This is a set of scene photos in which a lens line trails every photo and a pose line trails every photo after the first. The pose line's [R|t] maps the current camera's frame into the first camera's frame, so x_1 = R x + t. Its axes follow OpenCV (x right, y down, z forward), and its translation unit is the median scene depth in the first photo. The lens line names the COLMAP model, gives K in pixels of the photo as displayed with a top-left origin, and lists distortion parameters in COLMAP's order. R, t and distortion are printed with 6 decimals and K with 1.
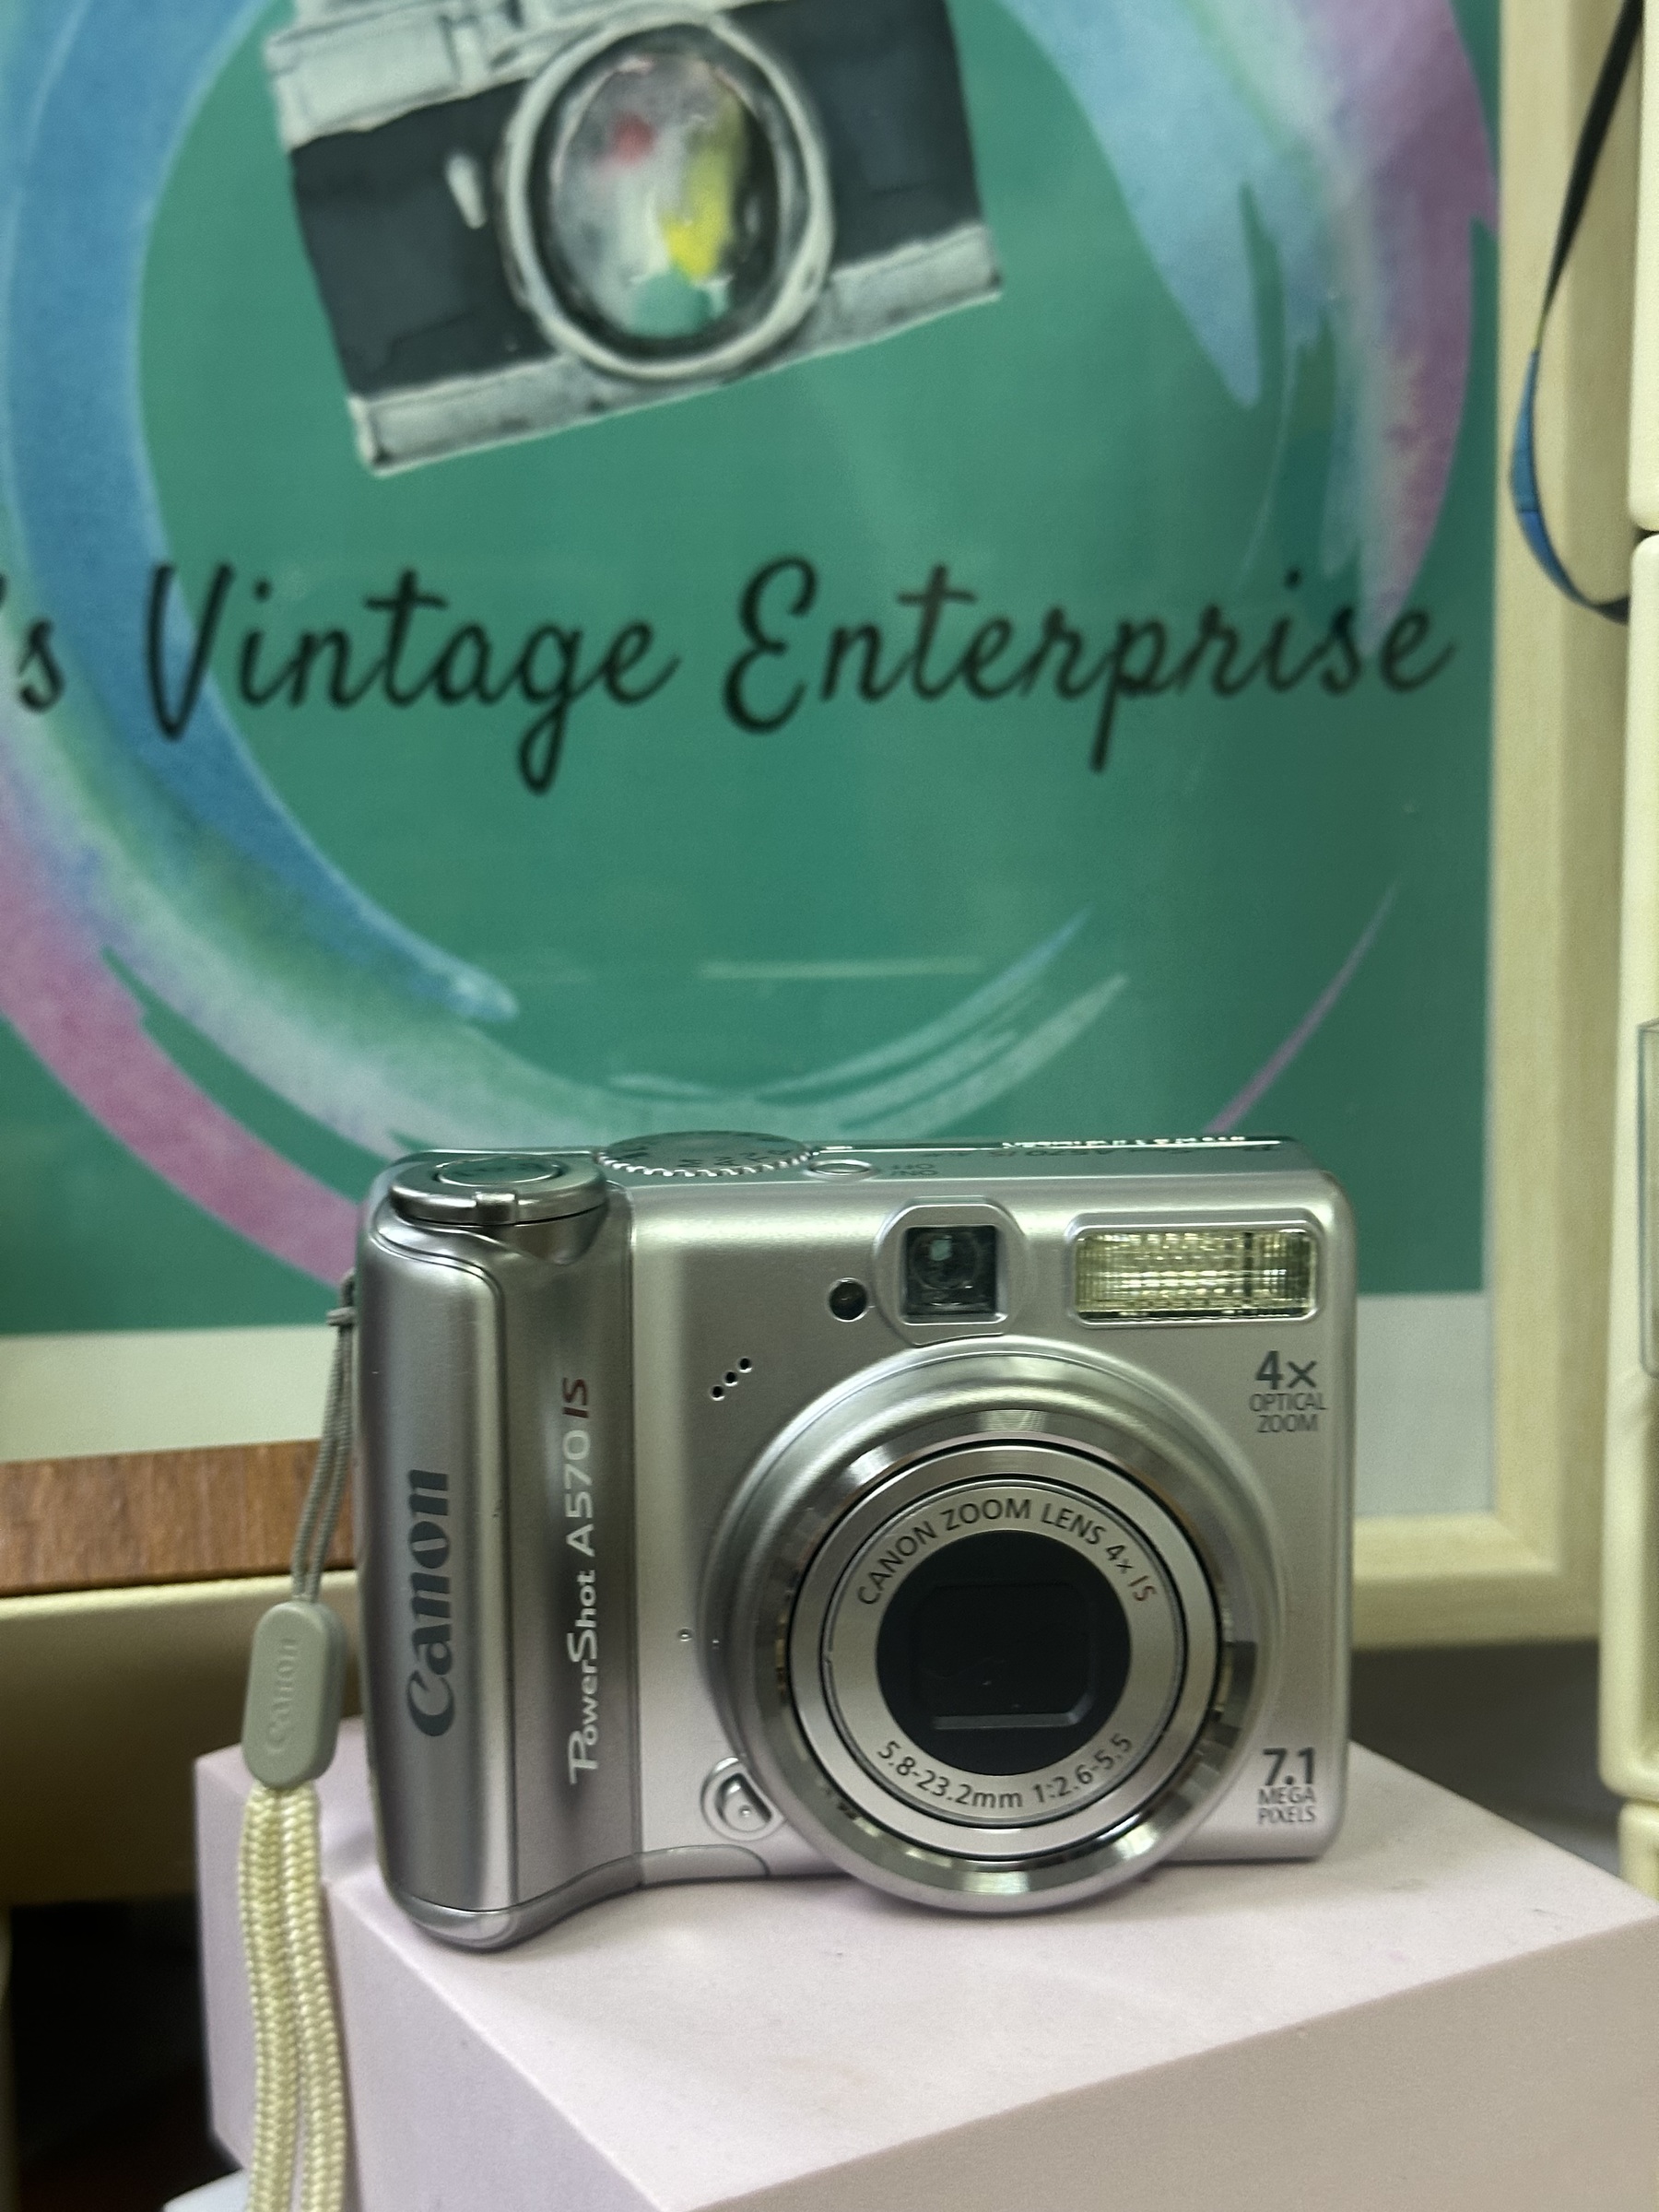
lens RADIAL K [[3076.9, 0, 802.1], [0, 3076.9, 1114.8], [0, 0, 1]] dist [0.133440, -0.356127]
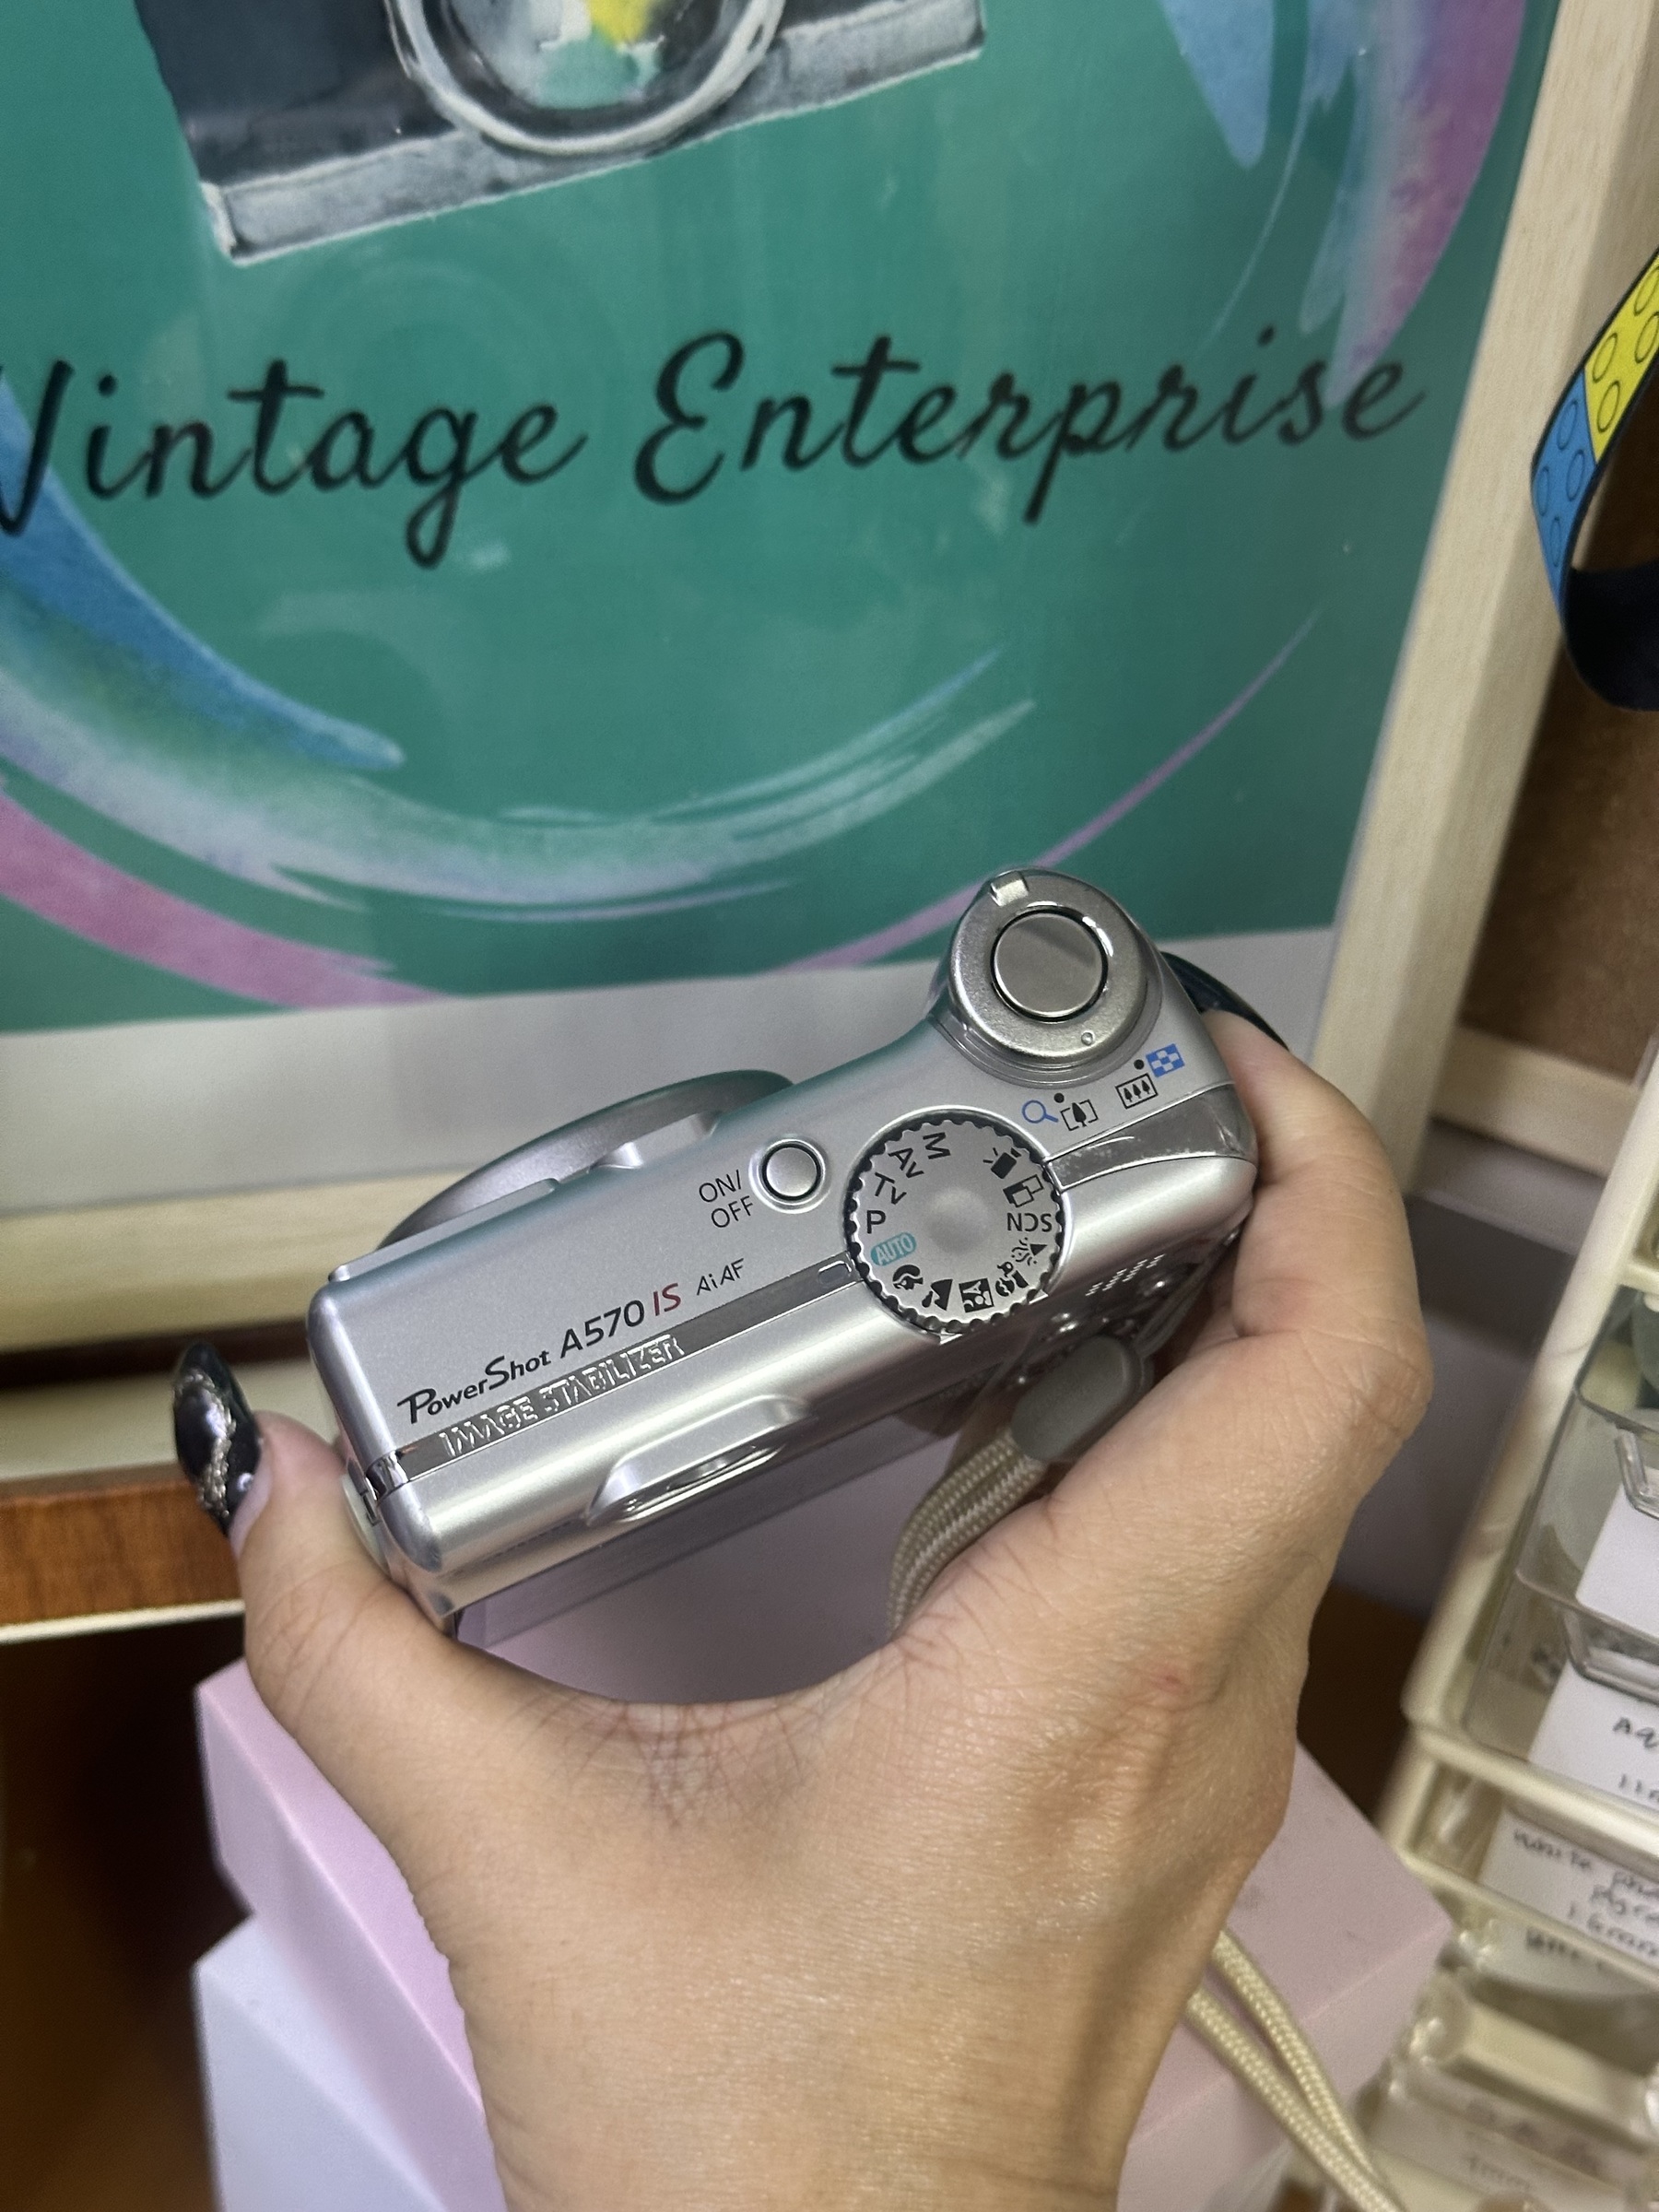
lens RADIAL K [[3118.0, 0, 831.0], [0, 3118.0, 1063.0], [0, 0, 1]] dist [0.123578, -0.304469]
pose [[0.989996, -0.020933, 0.139534, -0.099659], [-0.066576, 0.802619, 0.592765, -0.542479], [-0.124401, -0.596124, 0.793196, 0.167056]]
